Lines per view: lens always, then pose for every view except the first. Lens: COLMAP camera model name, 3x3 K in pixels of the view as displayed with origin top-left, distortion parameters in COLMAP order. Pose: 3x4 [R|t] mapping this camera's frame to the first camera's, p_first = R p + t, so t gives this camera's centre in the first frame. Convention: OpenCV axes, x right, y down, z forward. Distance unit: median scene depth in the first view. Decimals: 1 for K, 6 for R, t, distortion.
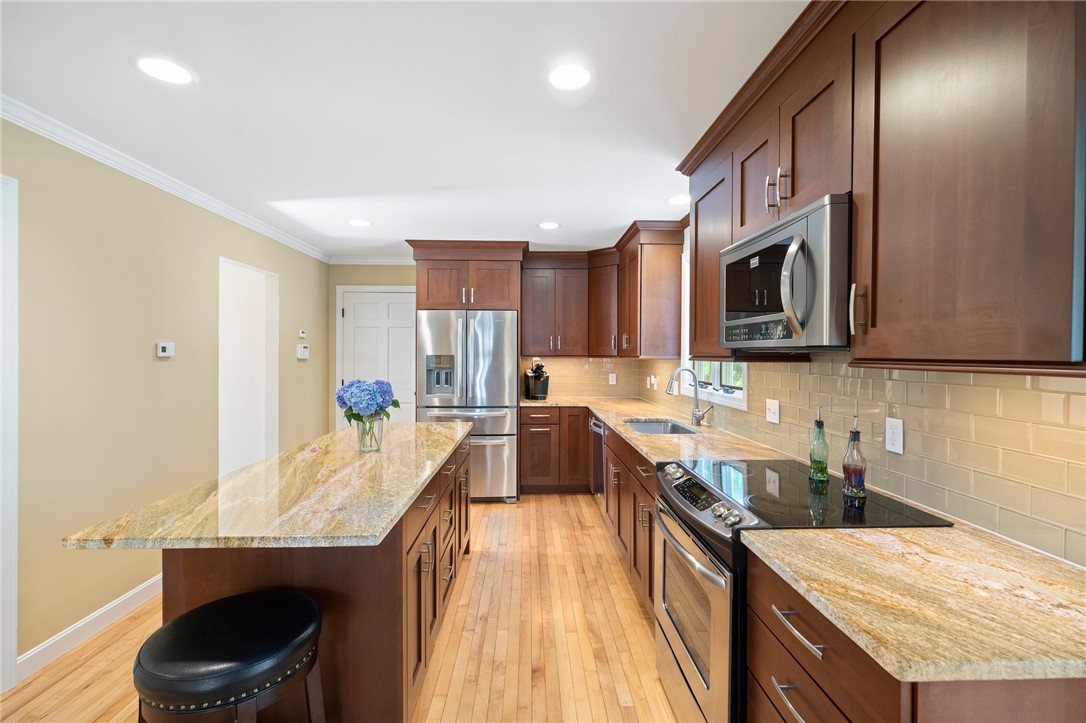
lens RADIAL K [[473.9, 0, 542.7], [0, 473.9, 355.9], [0, 0, 1]] dist [-0.001529, -0.001135]
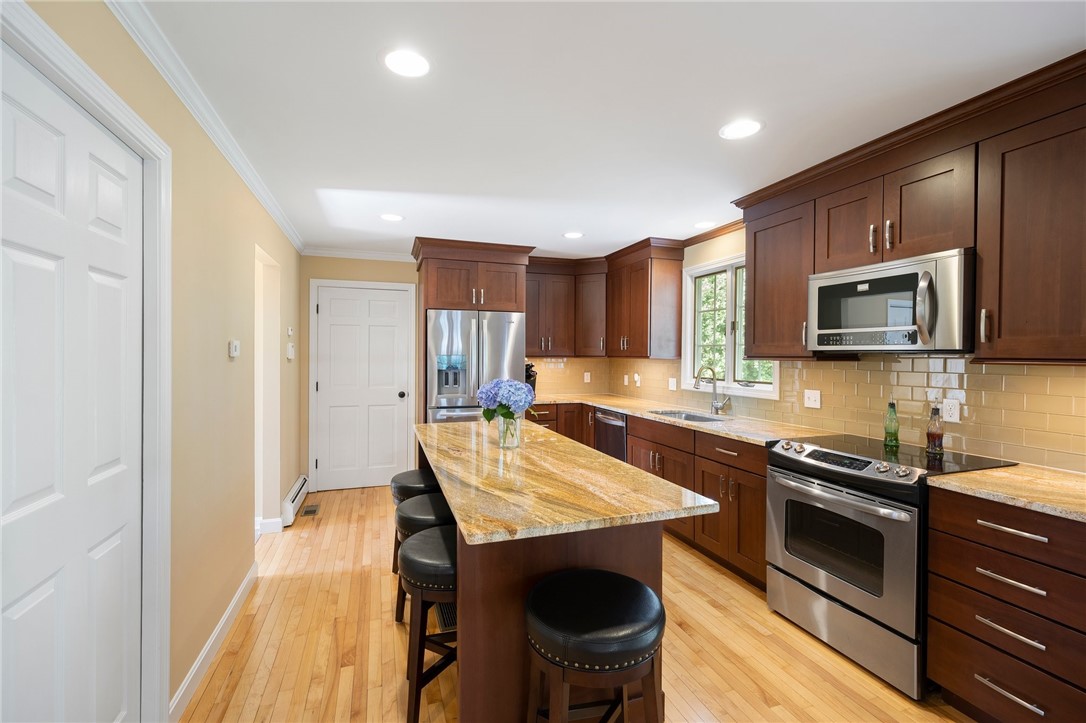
lens RADIAL K [[473.9, 0, 542.4], [0, 473.9, 358.9], [0, 0, 1]] dist [-0.001529, -0.001135]
pose [[0.953908, -0.000559, 0.300098, -0.347776], [-0.001143, 0.999984, 0.005495, 0.000305], [-0.300096, -0.005585, 0.953893, -0.006694]]
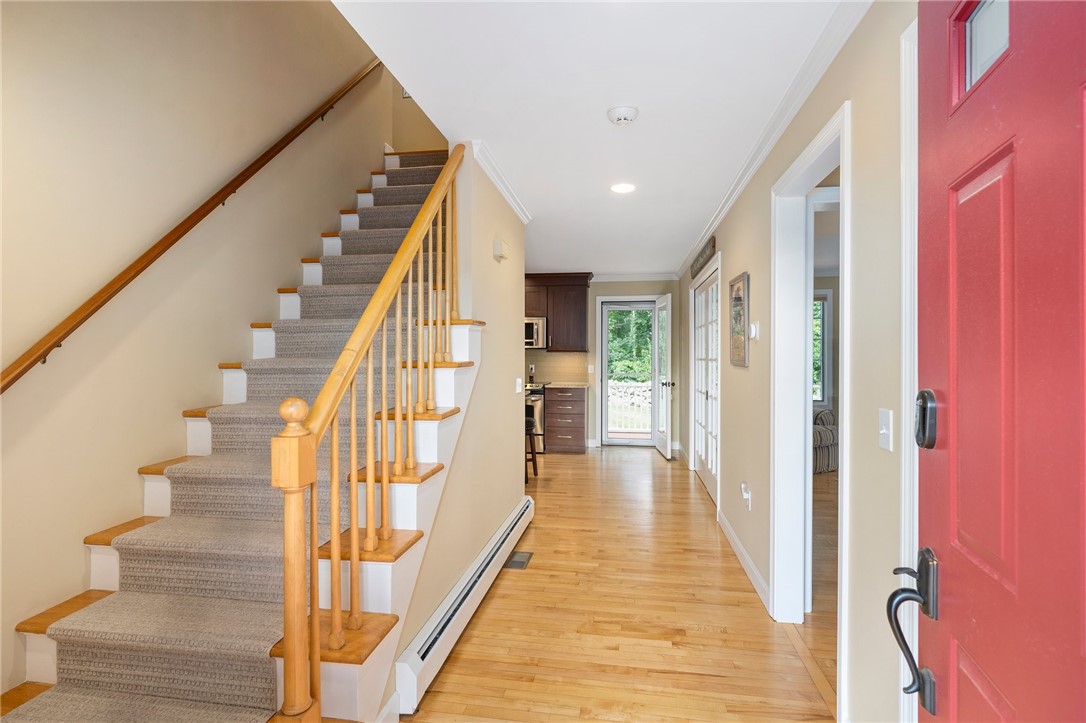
lens RADIAL K [[535.1, 0, 545.2], [0, 535.1, 359.4], [0, 0, 1]] dist [0.000102, -0.000001]
pose [[0.188020, -0.008886, 0.982125, -1.548137], [0.004115, 0.999957, 0.008260, 0.016584], [-0.982157, 0.002489, 0.188048, -0.014162]]
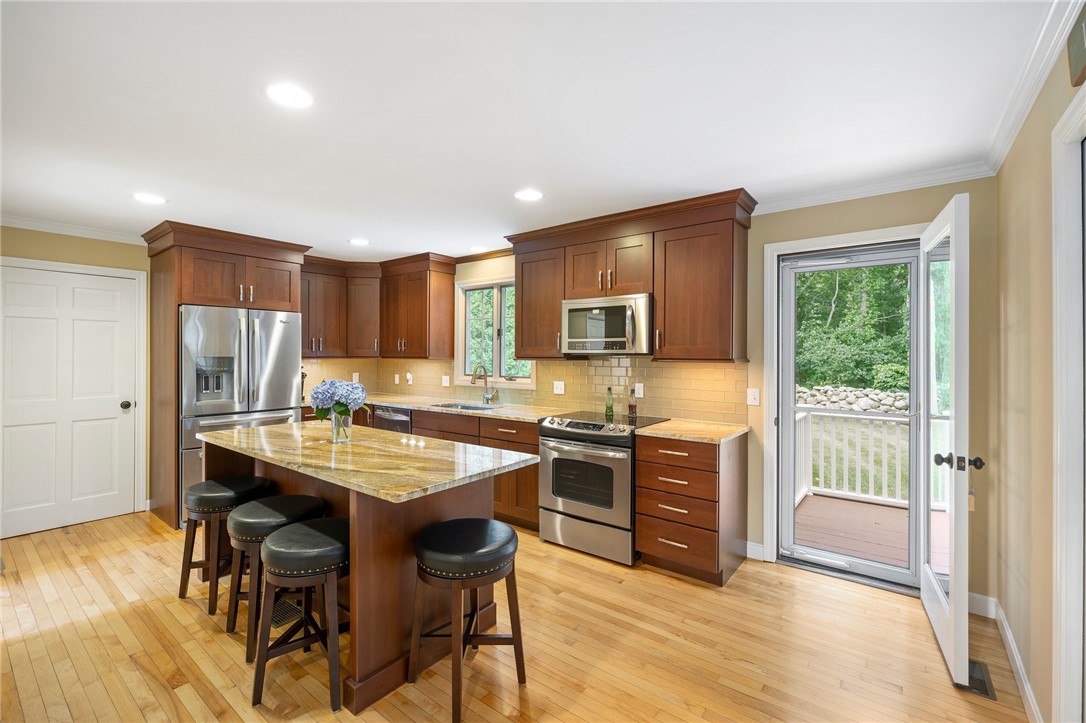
lens RADIAL K [[473.9, 0, 546.3], [0, 473.9, 355.3], [0, 0, 1]] dist [-0.001529, -0.001135]
pose [[0.635311, -0.002072, 0.772254, -0.532004], [0.002055, 0.999997, 0.000992, -0.004582], [-0.772254, 0.000957, 0.635313, -0.057201]]
